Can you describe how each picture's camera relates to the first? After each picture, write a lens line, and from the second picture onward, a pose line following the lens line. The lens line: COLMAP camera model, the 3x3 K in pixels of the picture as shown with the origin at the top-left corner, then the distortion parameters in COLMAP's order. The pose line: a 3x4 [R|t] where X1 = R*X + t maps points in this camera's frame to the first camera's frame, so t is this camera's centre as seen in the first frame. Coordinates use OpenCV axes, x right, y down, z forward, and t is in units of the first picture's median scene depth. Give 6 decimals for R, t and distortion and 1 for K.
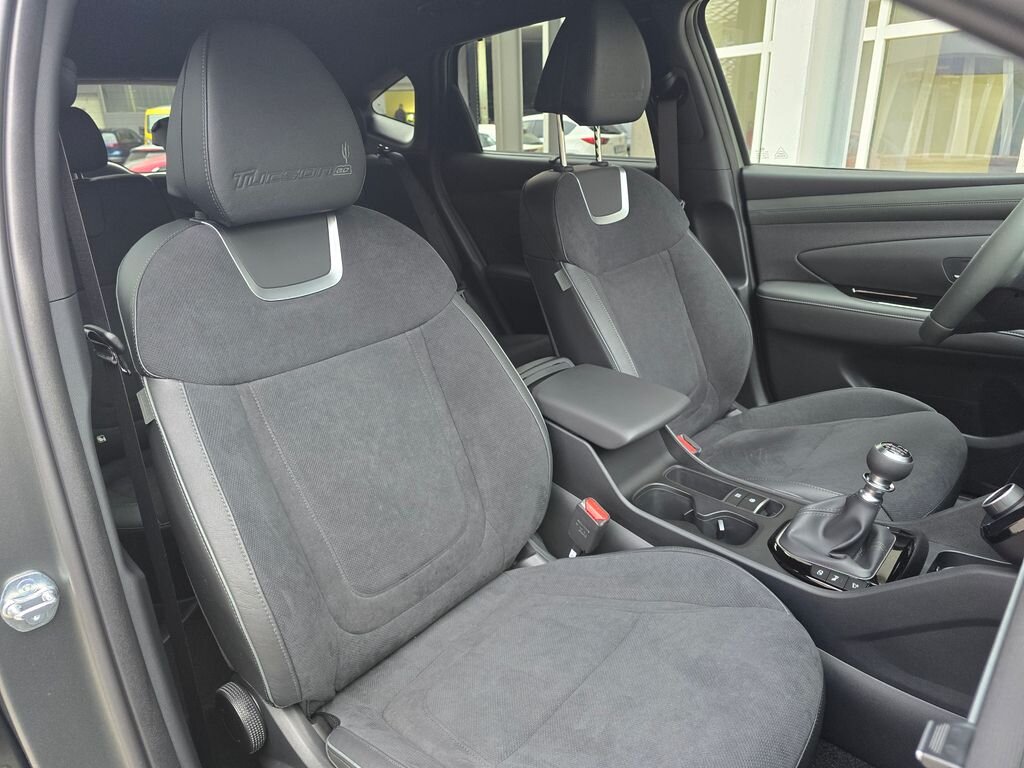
lens RADIAL K [[689.1, 0, 521.2], [0, 689.1, 381.4], [0, 0, 1]] dist [0.056477, -0.045500]
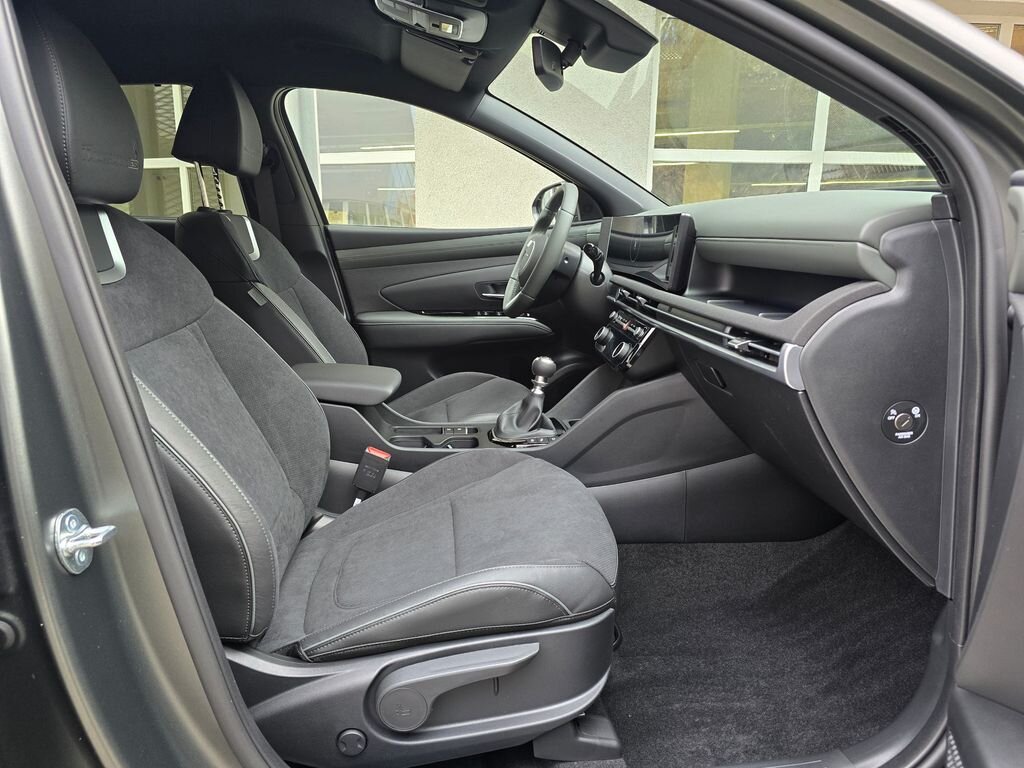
lens RADIAL K [[689.1, 0, 521.2], [0, 689.1, 381.4], [0, 0, 1]] dist [0.056477, -0.045500]
pose [[0.657459, -0.120252, 0.743833, -0.518418], [0.249834, 0.966129, -0.064634, 0.169055], [-0.710866, 0.228329, 0.665233, -0.036271]]
